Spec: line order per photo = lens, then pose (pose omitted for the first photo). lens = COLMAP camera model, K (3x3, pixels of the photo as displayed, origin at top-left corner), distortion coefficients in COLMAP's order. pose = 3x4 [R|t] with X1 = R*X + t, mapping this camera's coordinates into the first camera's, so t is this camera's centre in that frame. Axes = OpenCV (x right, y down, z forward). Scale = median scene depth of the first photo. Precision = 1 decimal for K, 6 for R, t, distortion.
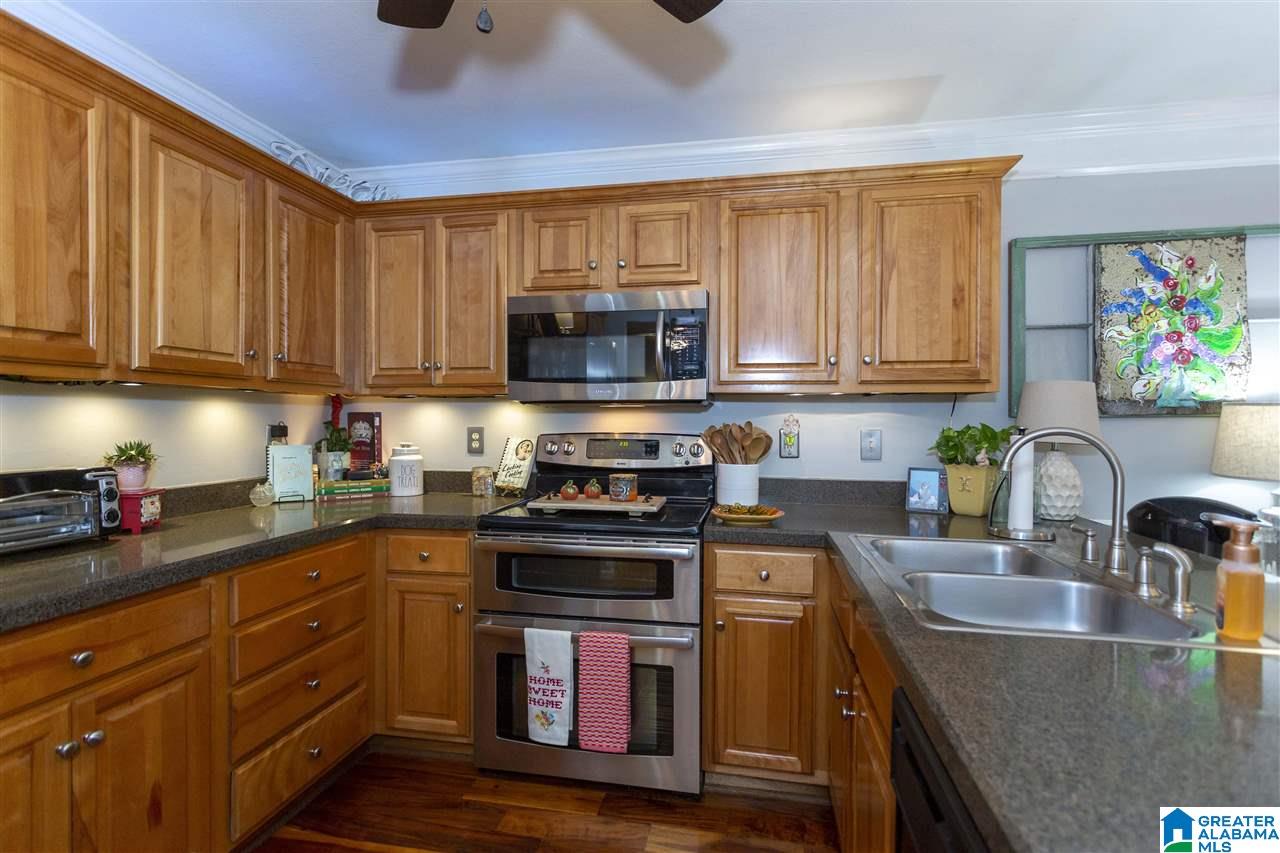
lens RADIAL K [[610.2, 0, 639.4], [0, 610.2, 423.4], [0, 0, 1]] dist [0.002726, 0.000487]
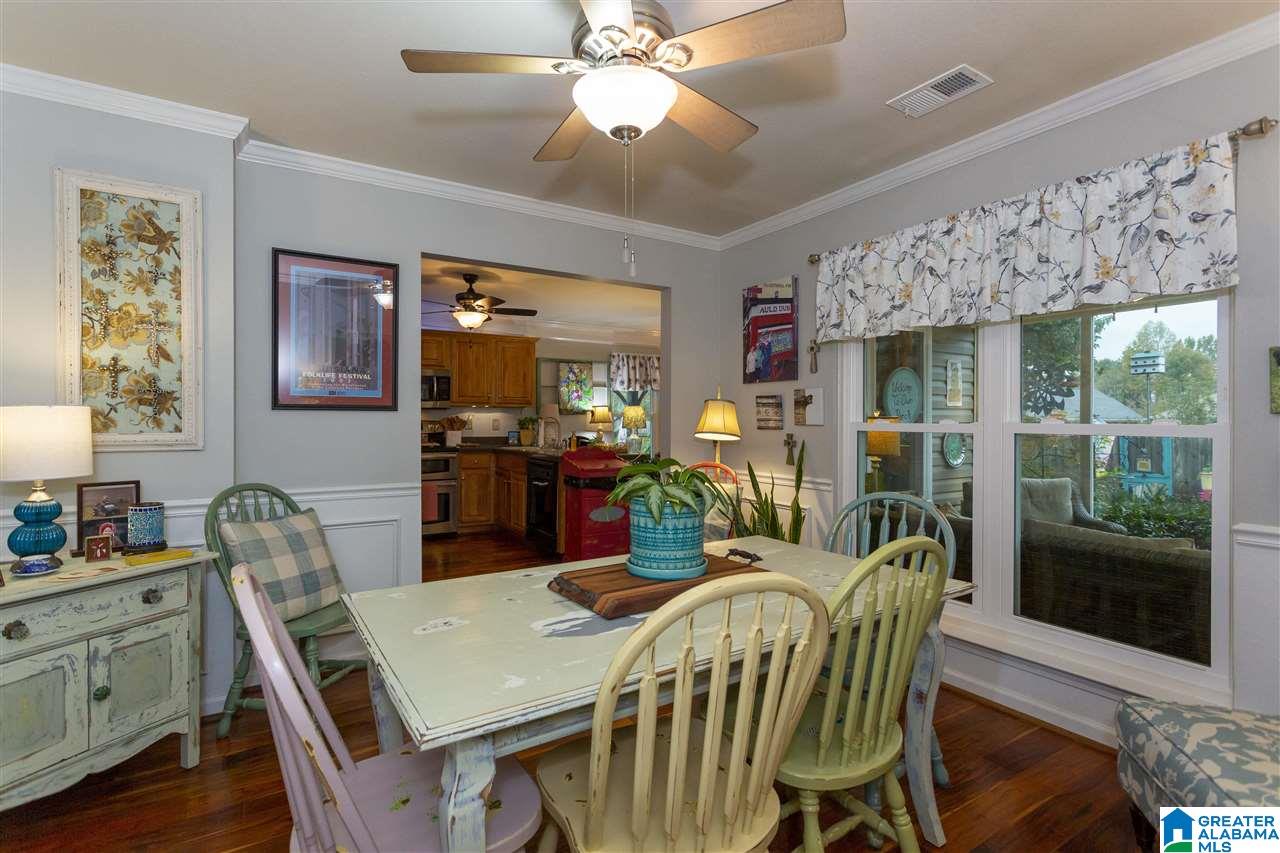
lens RADIAL K [[610.2, 0, 635.6], [0, 610.2, 423.8], [0, 0, 1]] dist [0.002726, 0.000487]
pose [[0.719442, -0.005757, 0.694528, -1.248924], [0.006535, 0.999977, 0.001520, 0.036718], [-0.694522, 0.003445, 0.719464, -1.667112]]
